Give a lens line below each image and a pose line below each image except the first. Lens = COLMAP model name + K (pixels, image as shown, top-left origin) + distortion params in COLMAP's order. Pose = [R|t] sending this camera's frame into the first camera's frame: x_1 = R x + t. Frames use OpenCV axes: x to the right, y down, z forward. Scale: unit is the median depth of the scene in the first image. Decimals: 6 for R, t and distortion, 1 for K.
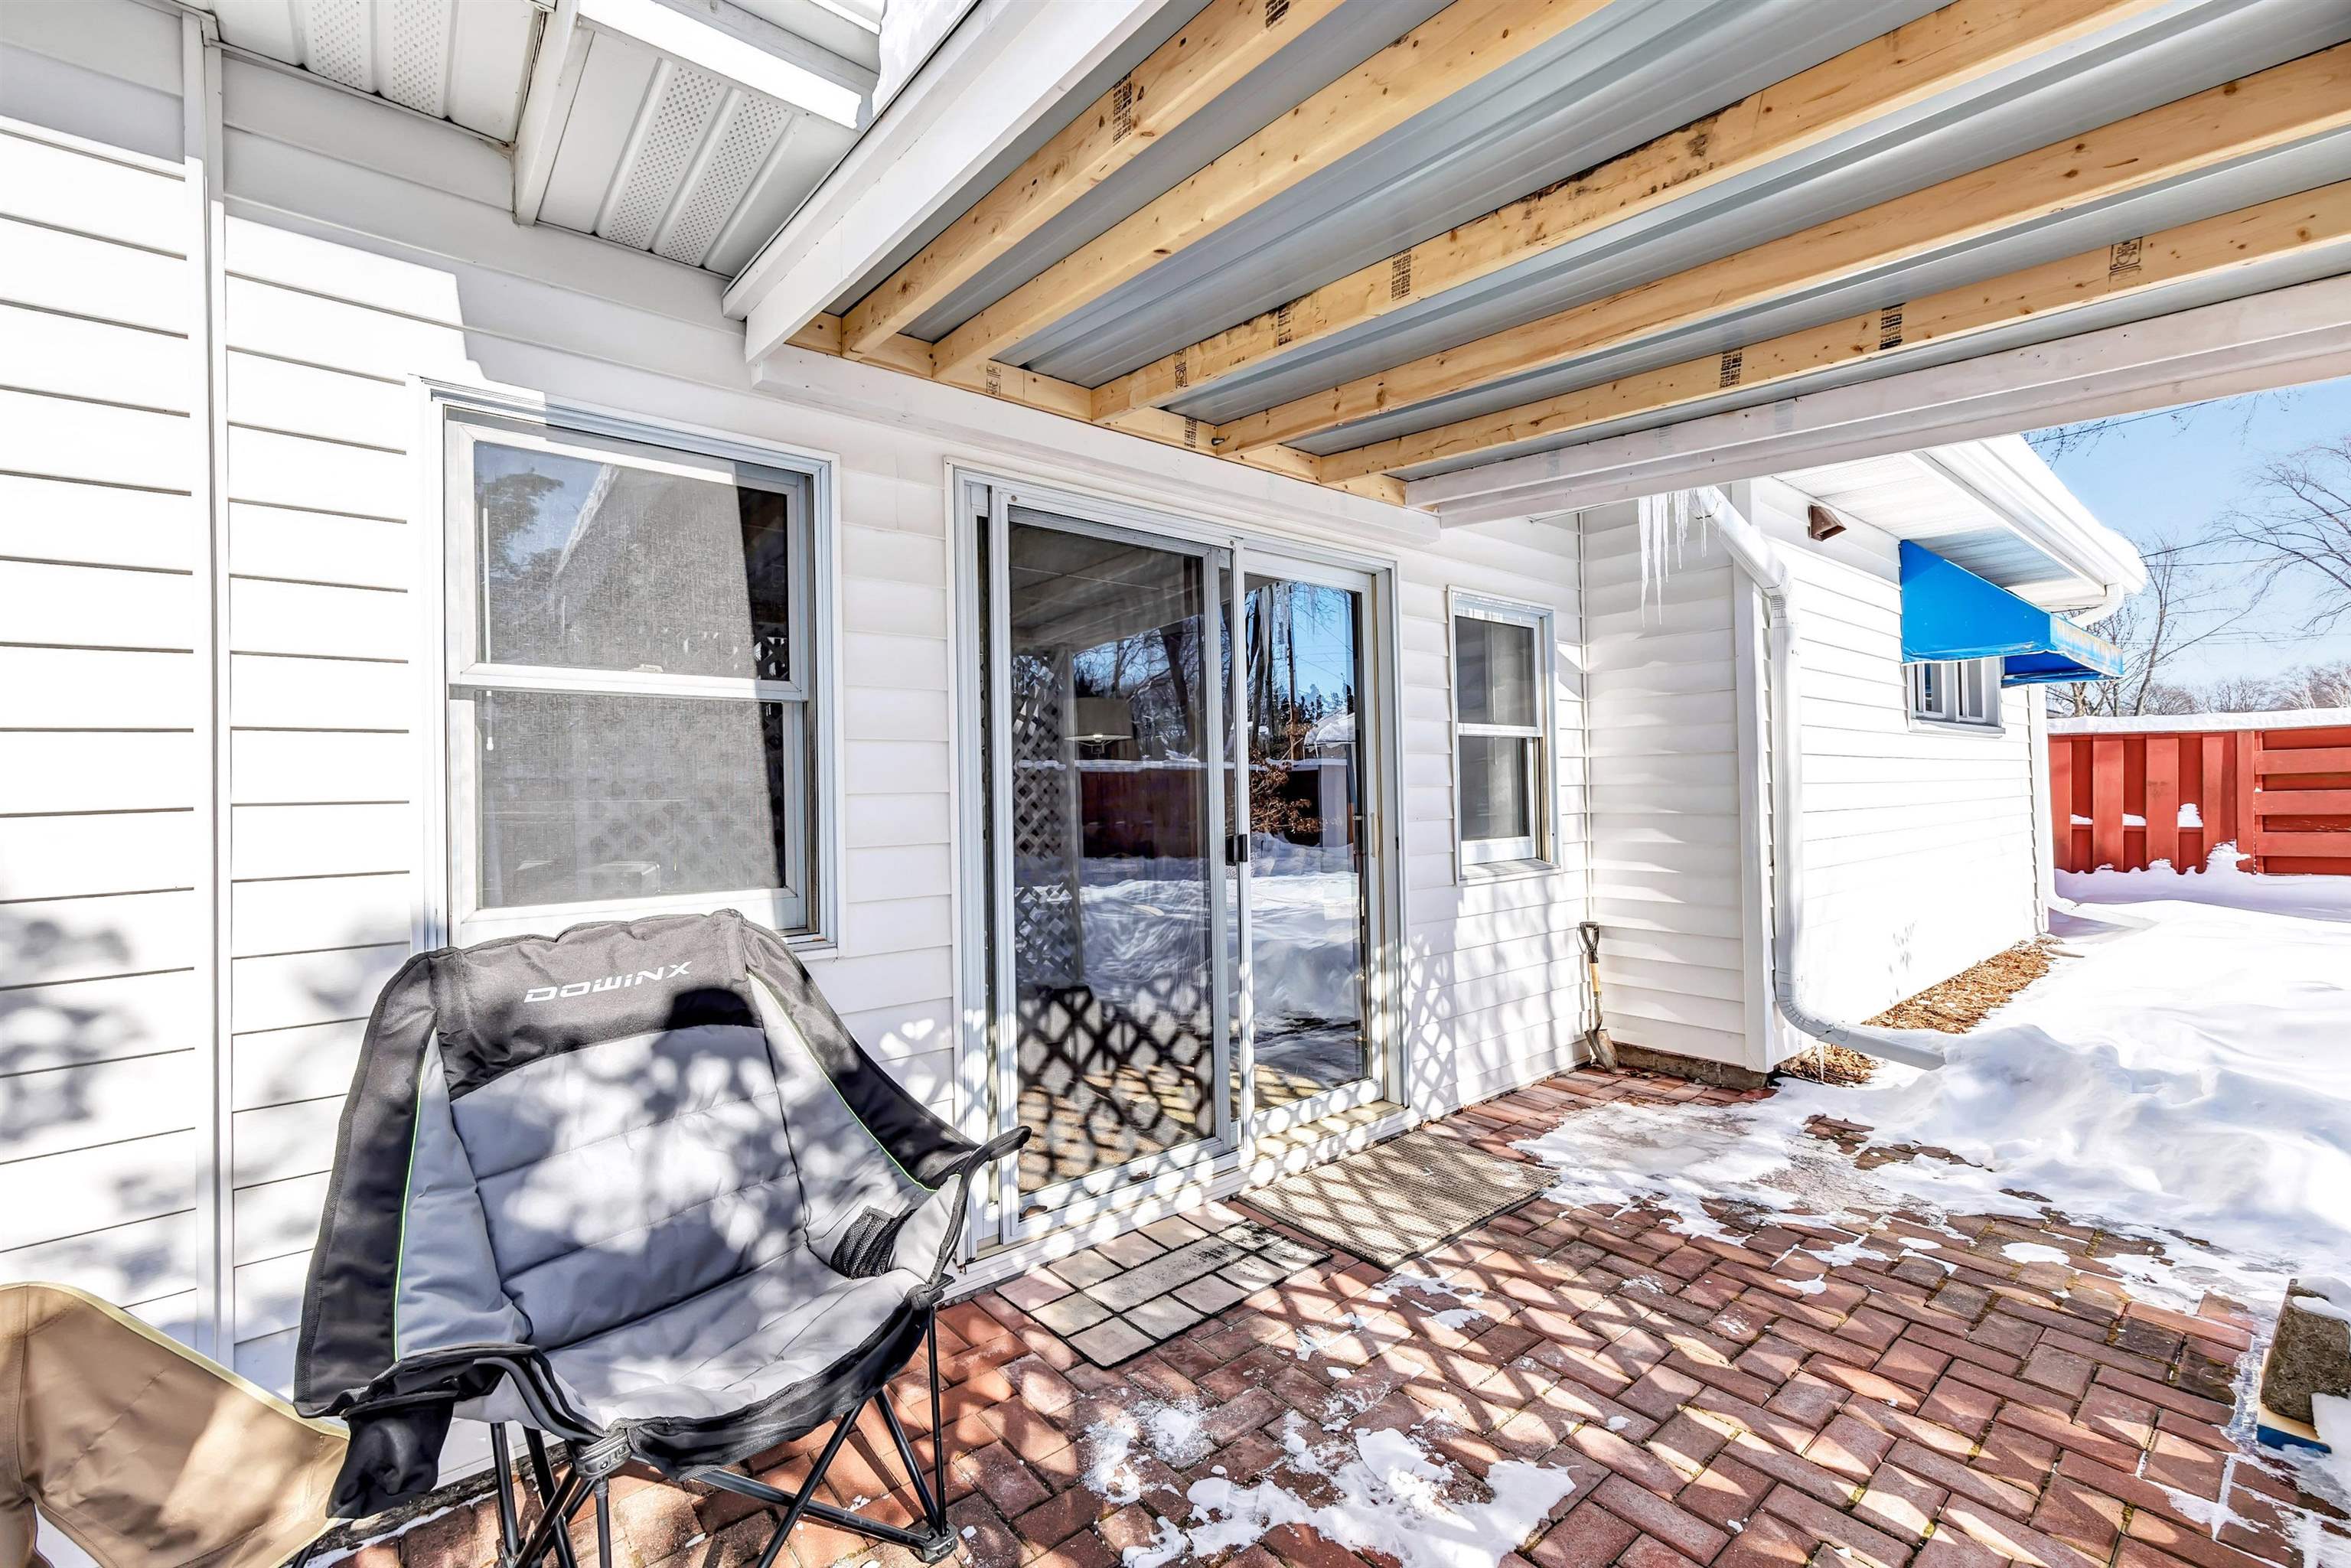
lens RADIAL K [[968.6, 0, 1171.6], [0, 968.6, 779.0], [0, 0, 1]] dist [0.001198, 0.000574]
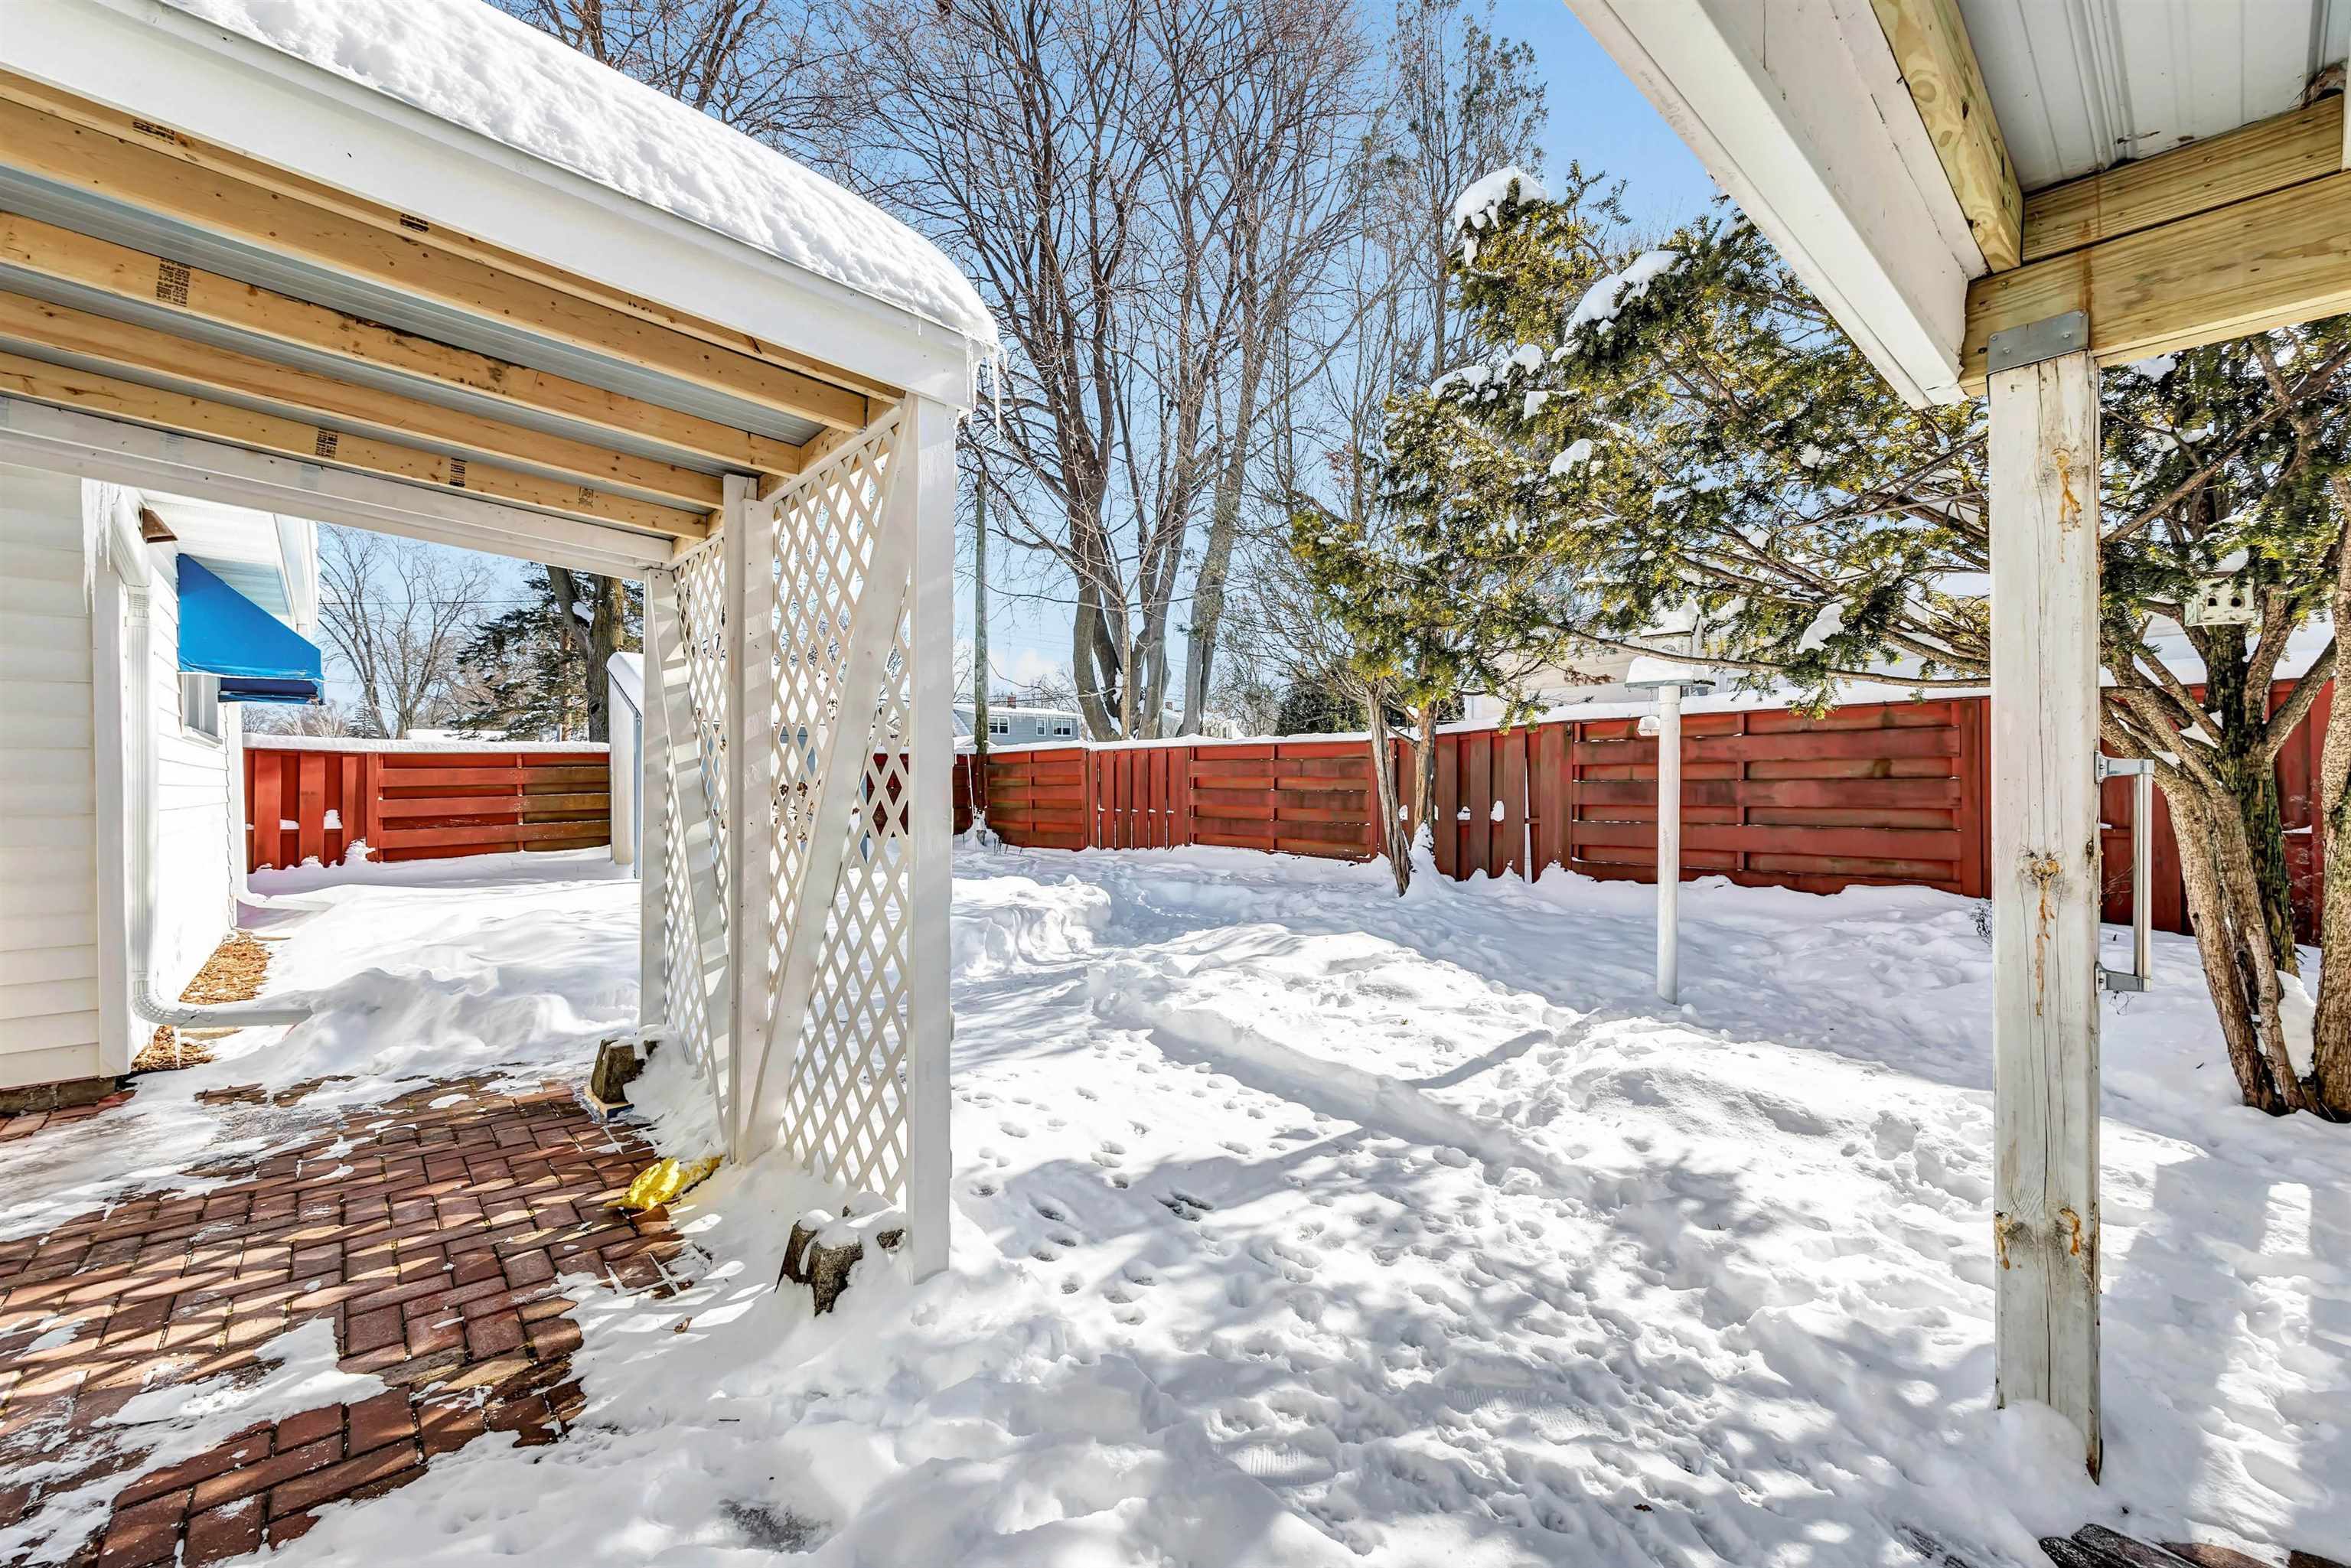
lens RADIAL K [[968.6, 0, 1174.4], [0, 968.6, 786.9], [0, 0, 1]] dist [0.001198, 0.000574]
pose [[-0.049601, 0.016804, 0.998628, -0.622666], [-0.006431, 0.999832, -0.017144, 0.028037], [-0.998748, -0.007273, -0.049485, -0.026397]]
